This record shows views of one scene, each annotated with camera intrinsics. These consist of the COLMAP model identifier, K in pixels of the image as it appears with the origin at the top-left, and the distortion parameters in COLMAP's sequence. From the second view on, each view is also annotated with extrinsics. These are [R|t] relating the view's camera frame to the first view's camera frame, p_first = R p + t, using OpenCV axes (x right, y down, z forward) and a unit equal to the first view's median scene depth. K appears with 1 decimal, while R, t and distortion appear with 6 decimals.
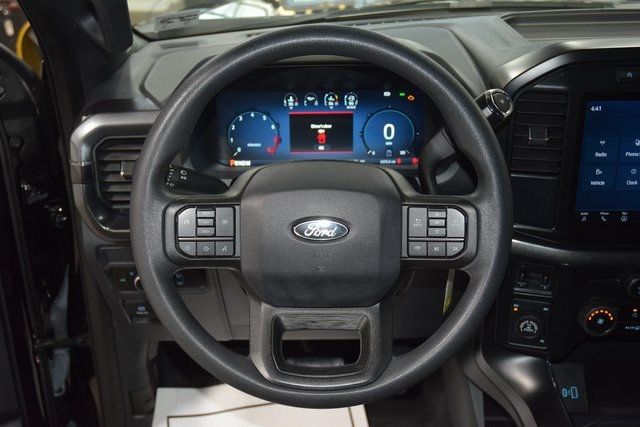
lens RADIAL K [[747.4, 0, 322.6], [0, 747.4, 220.1], [0, 0, 1]] dist [0.027964, 0.000000]
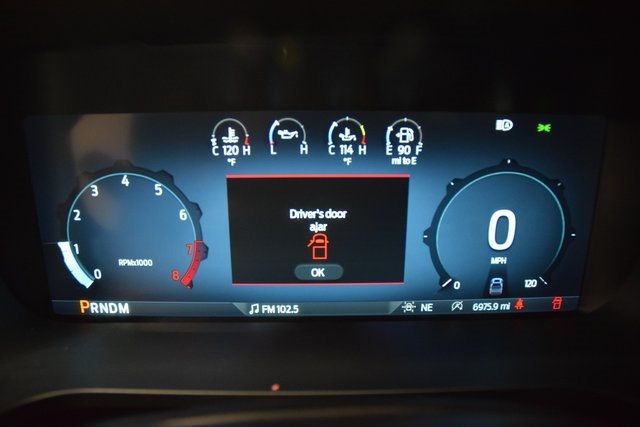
lens RADIAL K [[493.6, 0, 320.8], [0, 493.6, 213.3], [0, 0, 1]] dist [0.001904, 0.000149]
pose [[0.999962, 0.007448, 0.004615, -0.001501], [-0.006877, 0.993522, -0.113433, -0.096525], [-0.005430, 0.113397, 0.993535, 0.746809]]
